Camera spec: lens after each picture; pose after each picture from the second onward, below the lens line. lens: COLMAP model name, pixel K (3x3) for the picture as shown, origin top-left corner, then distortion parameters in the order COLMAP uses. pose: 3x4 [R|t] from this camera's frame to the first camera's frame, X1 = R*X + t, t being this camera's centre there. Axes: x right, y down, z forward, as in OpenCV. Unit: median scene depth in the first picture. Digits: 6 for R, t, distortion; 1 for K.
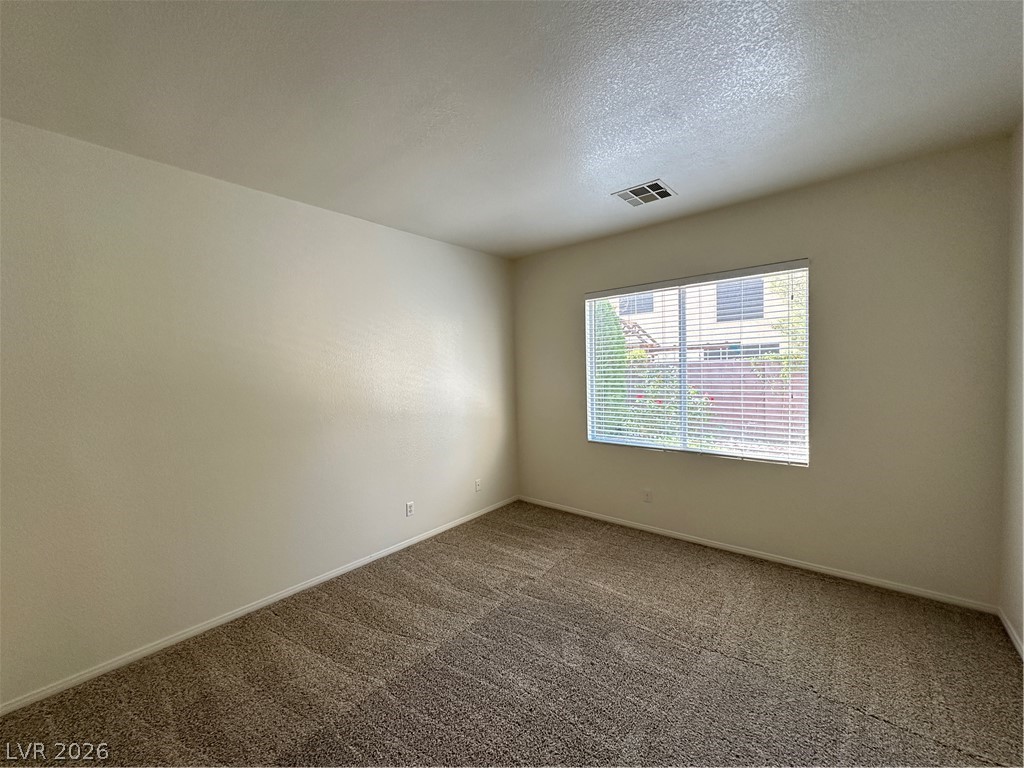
lens RADIAL K [[409.7, 0, 512.0], [0, 409.7, 384.0], [0, 0, 1]] dist [0.000263, -0.000080]
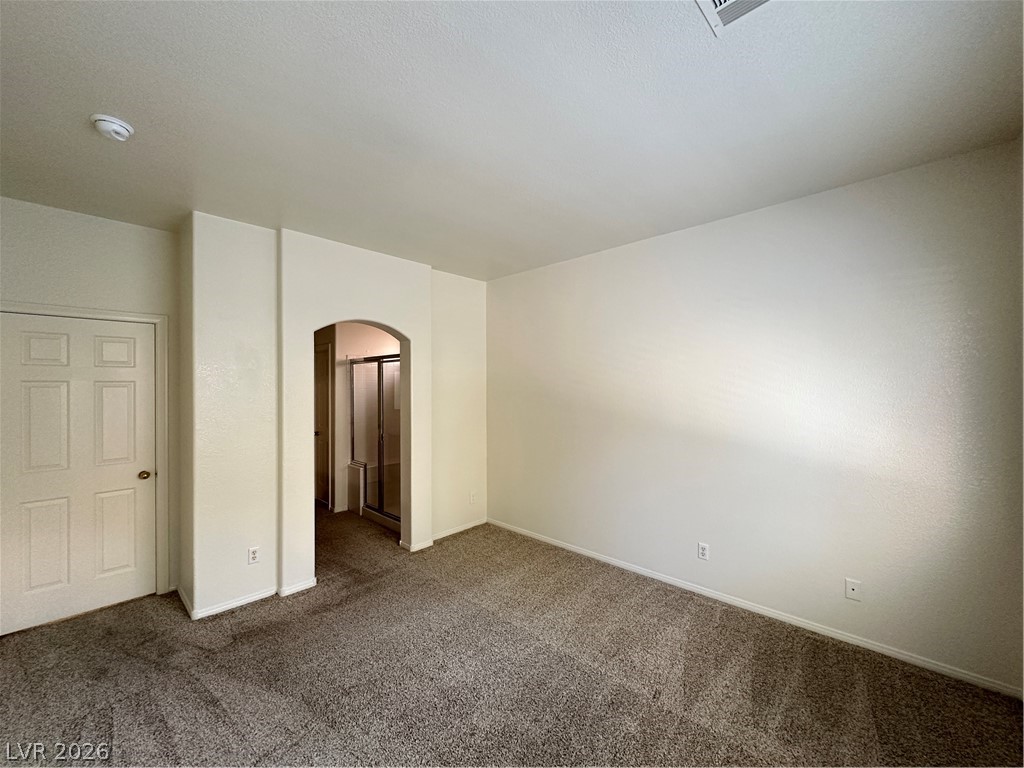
lens RADIAL K [[409.7, 0, 512.0], [0, 409.7, 384.0], [0, 0, 1]] dist [0.000263, -0.000080]
pose [[-0.063248, 0.021970, -0.997756, 0.657421], [-0.037696, 0.998992, 0.024387, -0.046601], [0.997286, 0.039154, -0.062356, 0.705448]]
